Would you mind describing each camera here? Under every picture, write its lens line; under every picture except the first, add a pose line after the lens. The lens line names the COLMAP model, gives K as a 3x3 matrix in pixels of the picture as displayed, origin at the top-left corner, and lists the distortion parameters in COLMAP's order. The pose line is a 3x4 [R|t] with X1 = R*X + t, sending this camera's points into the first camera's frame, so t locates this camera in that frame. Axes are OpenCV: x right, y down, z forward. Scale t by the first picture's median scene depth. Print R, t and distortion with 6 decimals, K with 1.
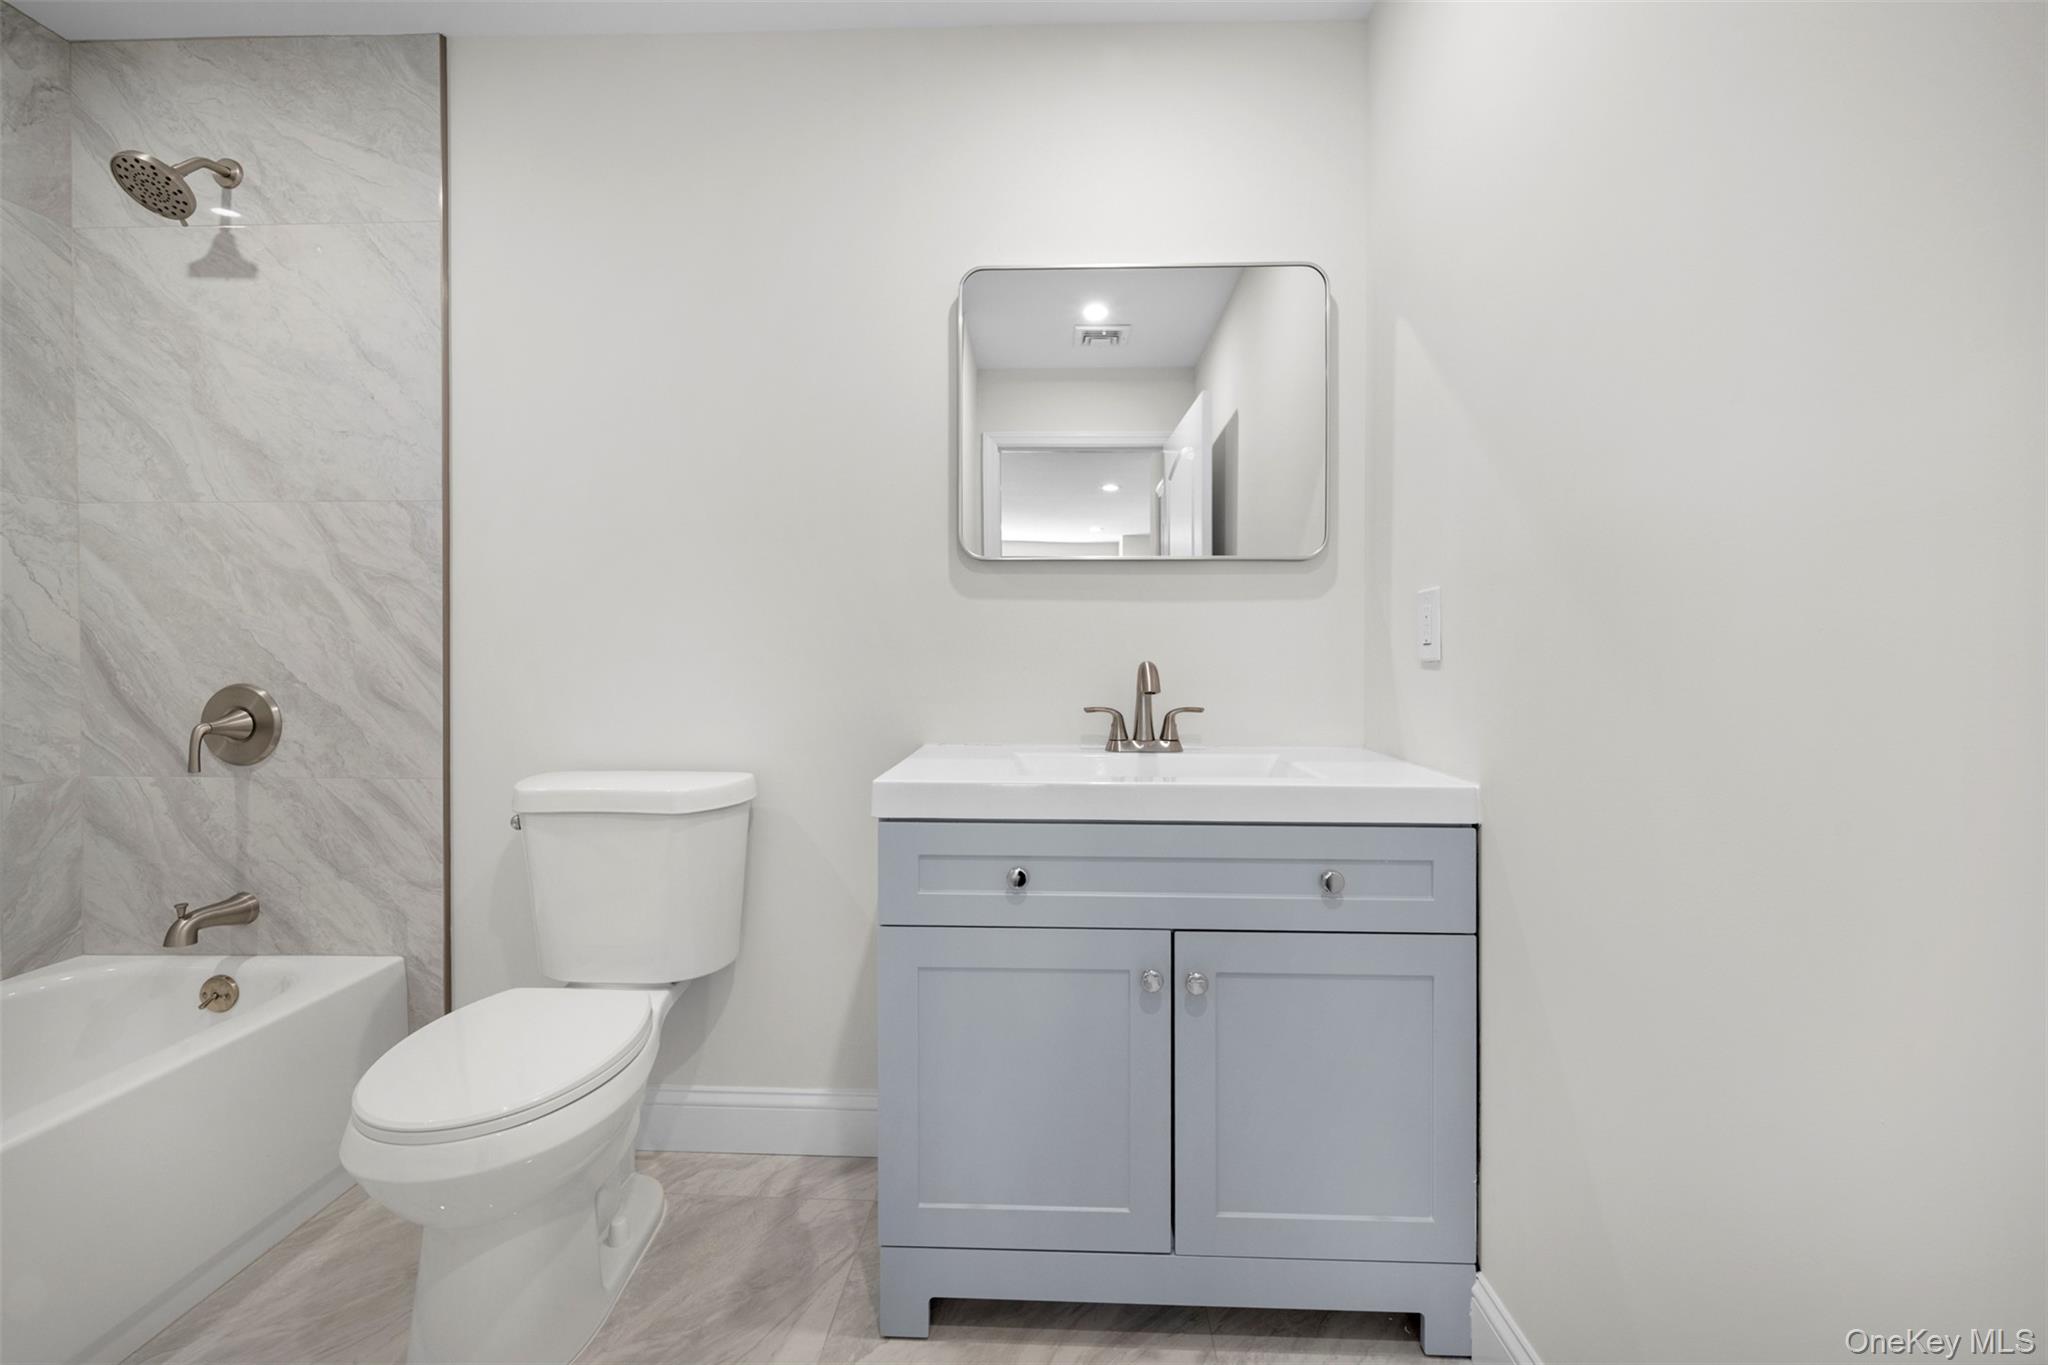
lens RADIAL K [[824.6, 0, 1029.4], [0, 824.6, 670.3], [0, 0, 1]] dist [-0.004088, 0.000920]
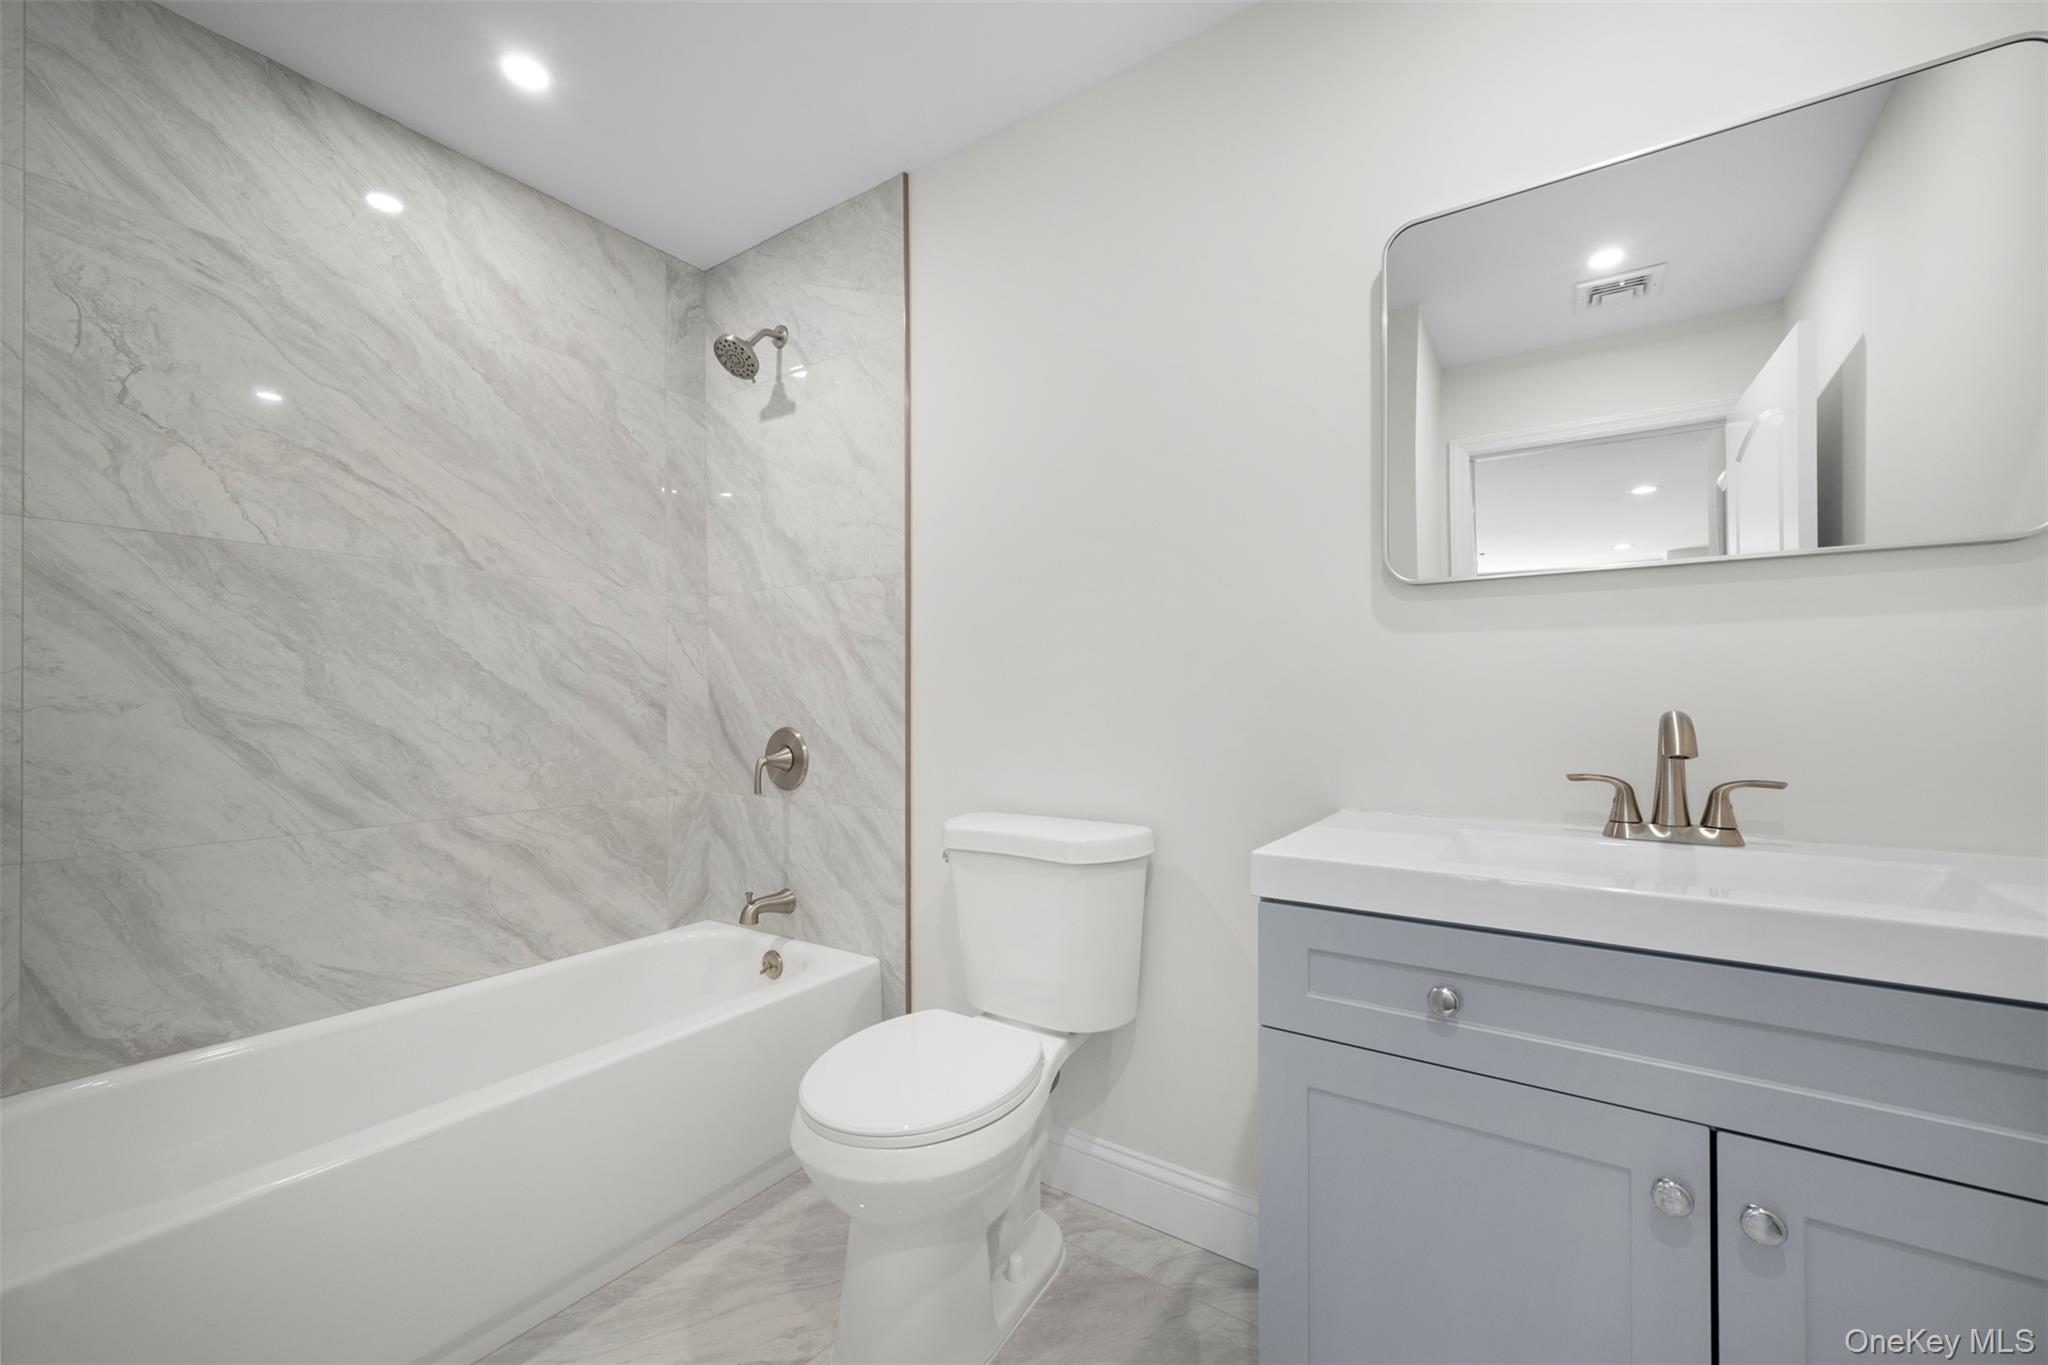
lens RADIAL K [[824.6, 0, 1007.3], [0, 824.6, 707.1], [0, 0, 1]] dist [-0.004088, 0.000920]
pose [[0.843562, -0.000788, -0.537032, 0.033511], [-0.007389, 0.999887, -0.013075, -0.000778], [0.536982, 0.014998, 0.843461, 0.097786]]
